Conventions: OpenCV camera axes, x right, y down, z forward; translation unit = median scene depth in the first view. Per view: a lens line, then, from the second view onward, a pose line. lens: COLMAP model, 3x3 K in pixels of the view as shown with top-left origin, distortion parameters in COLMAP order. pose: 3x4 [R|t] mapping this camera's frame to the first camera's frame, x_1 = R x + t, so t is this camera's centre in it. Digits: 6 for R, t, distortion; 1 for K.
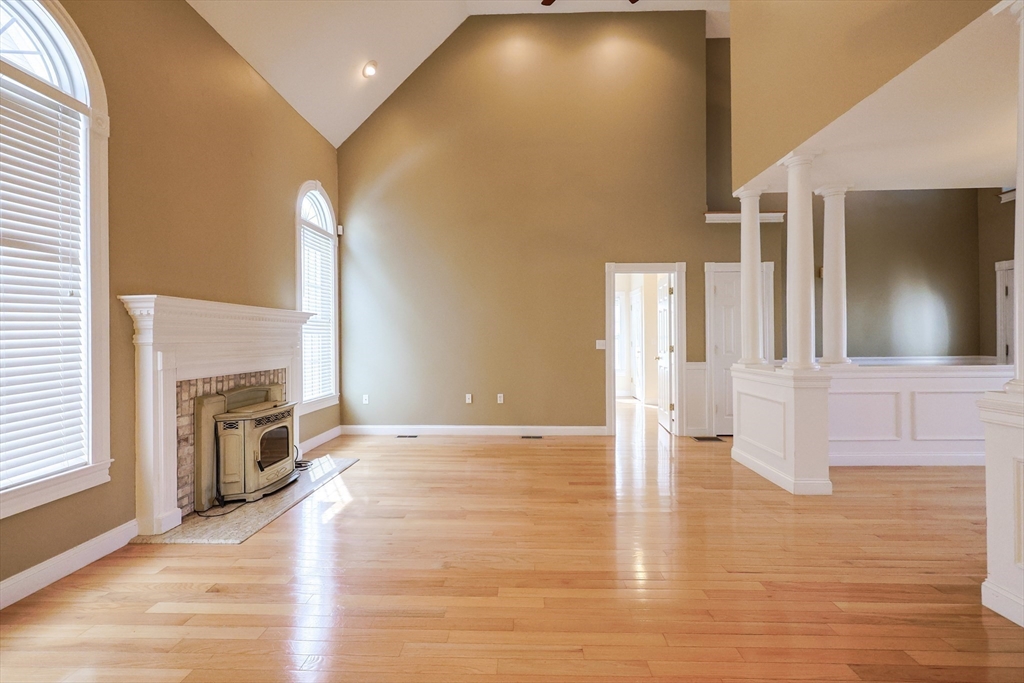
lens RADIAL K [[444.6, 0, 516.0], [0, 444.6, 338.8], [0, 0, 1]] dist [-0.000146, -0.000274]
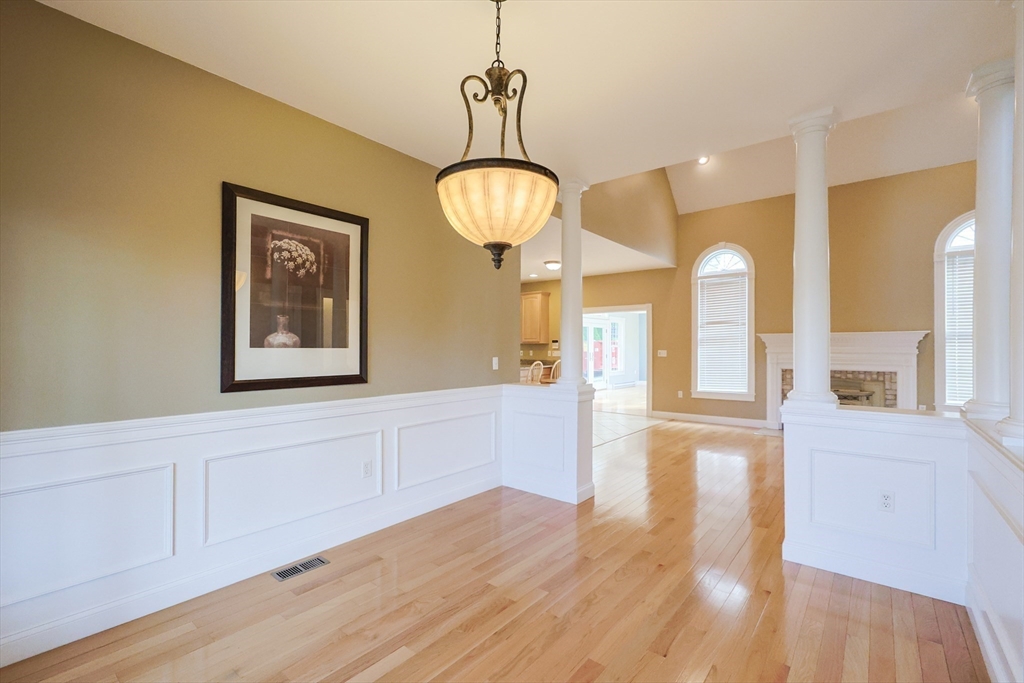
lens RADIAL K [[446.1, 0, 517.4], [0, 446.1, 346.1], [0, 0, 1]] dist [-0.000421, -0.000322]
pose [[-0.600544, 0.006926, -0.799561, 1.745381], [0.004476, 0.999976, 0.005301, -0.037701], [0.799579, -0.000395, -0.600561, 1.174799]]
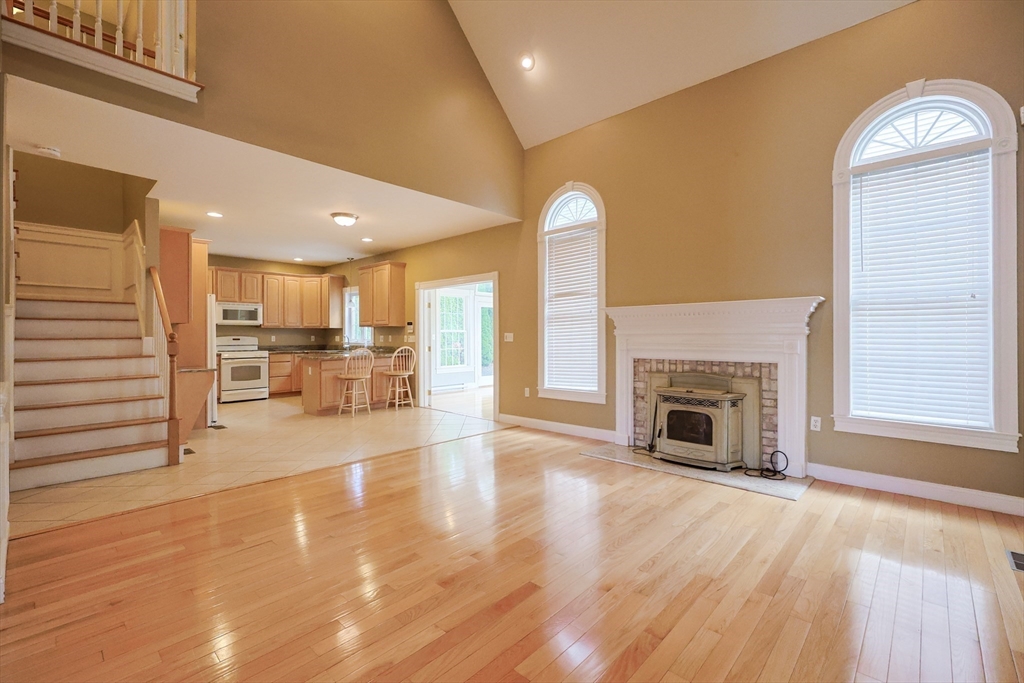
lens RADIAL K [[444.6, 0, 516.0], [0, 444.6, 338.8], [0, 0, 1]] dist [-0.000146, -0.000274]
pose [[-0.654583, 0.014061, -0.755860, 0.652047], [0.006804, 0.999896, 0.012709, 0.002696], [0.755960, 0.003176, -0.654610, 1.567886]]
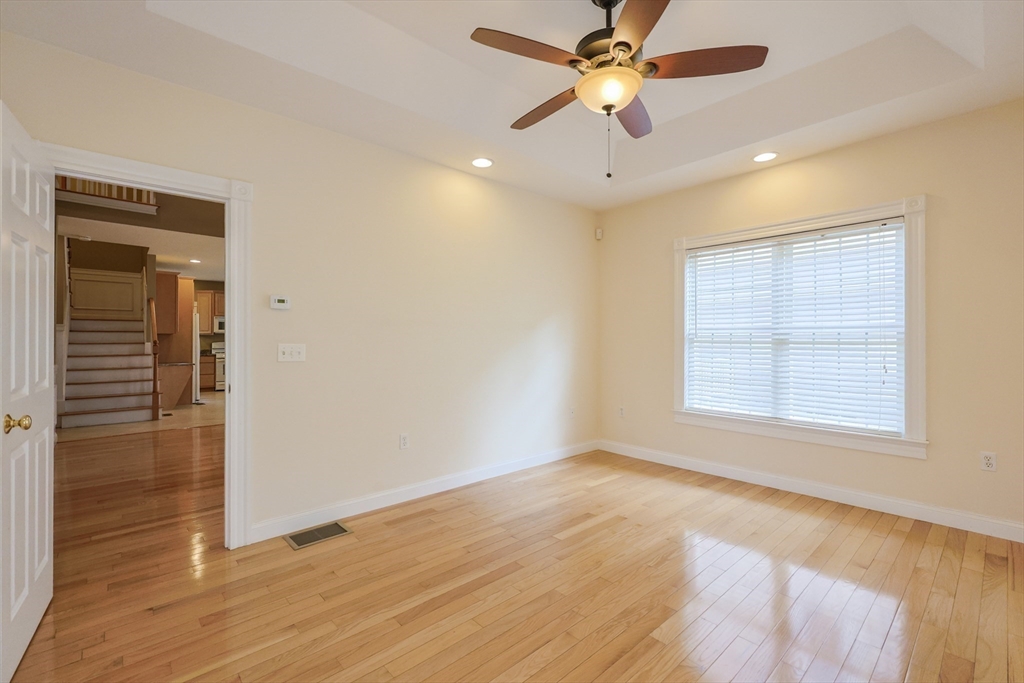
lens RADIAL K [[444.6, 0, 516.0], [0, 444.6, 338.8], [0, 0, 1]] dist [-0.000146, -0.000274]
pose [[-0.717232, 0.004524, -0.696820, 0.575377], [0.005801, 0.999983, 0.000521, -0.002691], [0.696810, -0.003669, -0.717246, 2.695920]]
